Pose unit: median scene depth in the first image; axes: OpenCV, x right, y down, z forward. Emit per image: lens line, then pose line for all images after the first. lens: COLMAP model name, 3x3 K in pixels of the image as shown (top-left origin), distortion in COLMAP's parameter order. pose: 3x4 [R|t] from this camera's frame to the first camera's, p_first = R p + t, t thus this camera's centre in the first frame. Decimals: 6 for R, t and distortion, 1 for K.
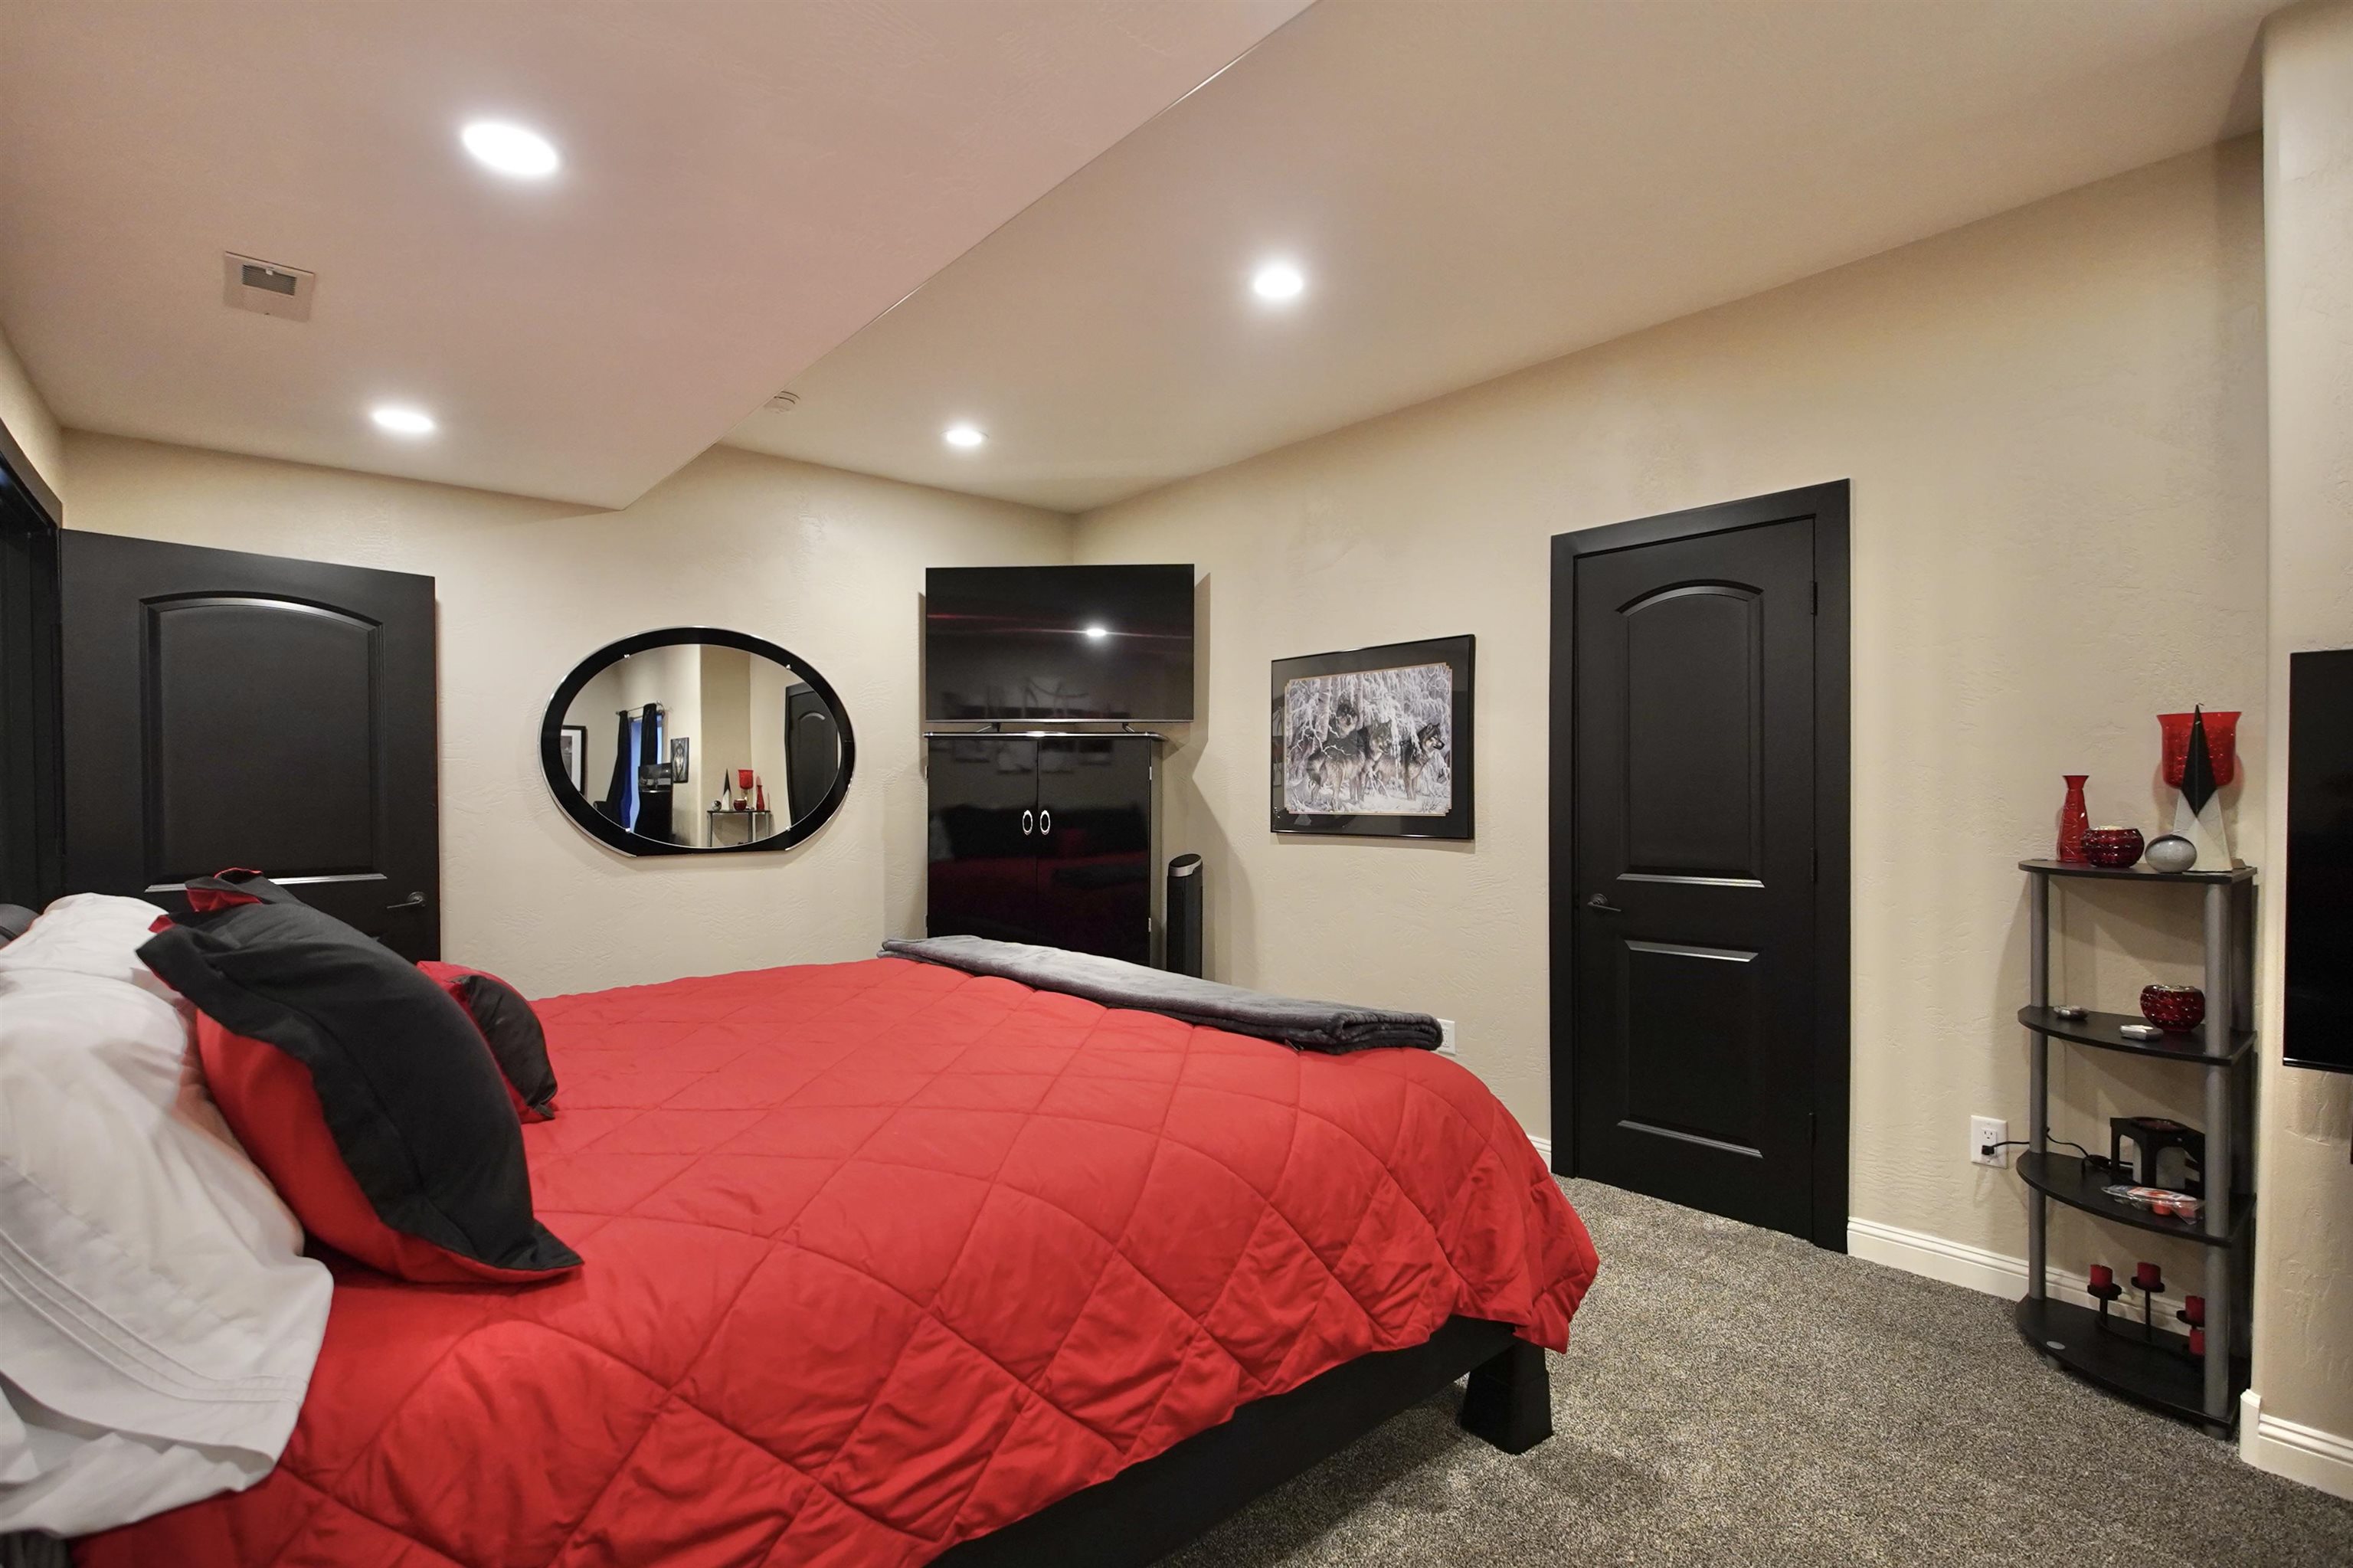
lens RADIAL K [[1090.3, 0, 1174.2], [0, 1090.3, 794.2], [0, 0, 1]] dist [-0.022767, 0.011483]
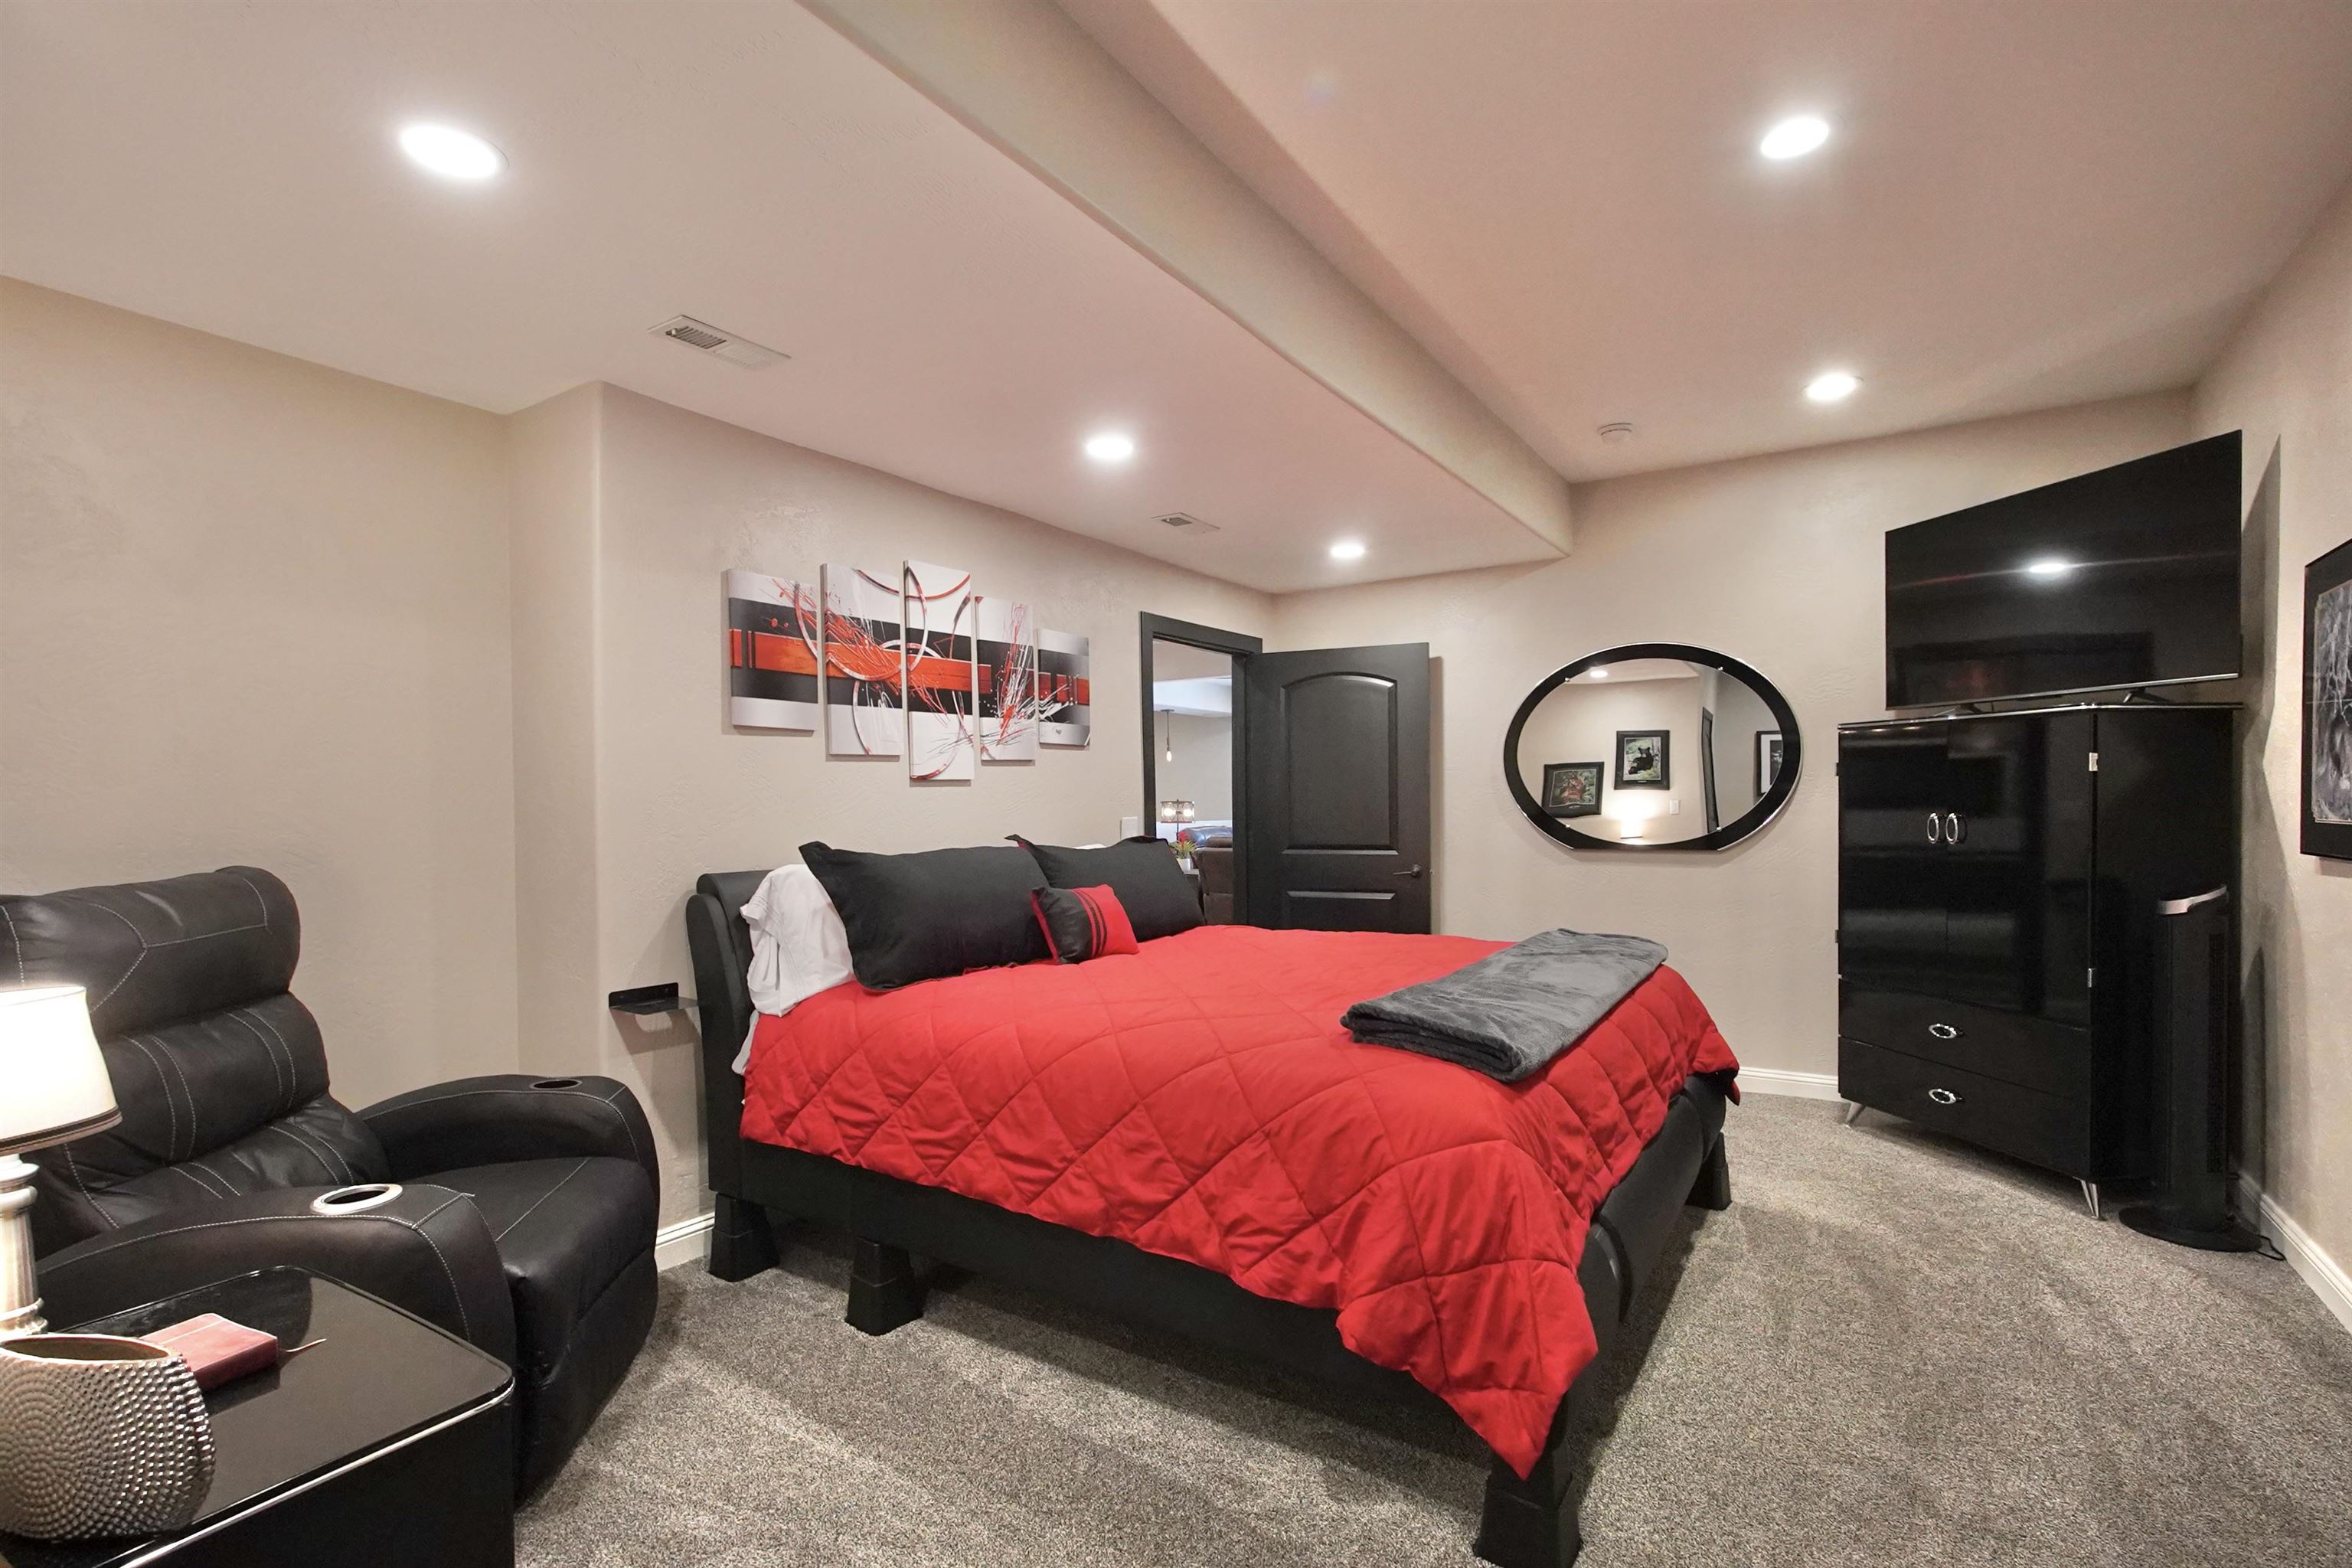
lens RADIAL K [[1089.8, 0, 1173.7], [0, 1089.8, 794.2], [0, 0, 1]] dist [-0.022767, 0.011483]
pose [[0.271388, -0.004829, -0.962458, 1.372259], [0.004462, 0.999983, -0.003759, 0.004801], [0.962460, -0.003274, 0.271405, 0.676031]]
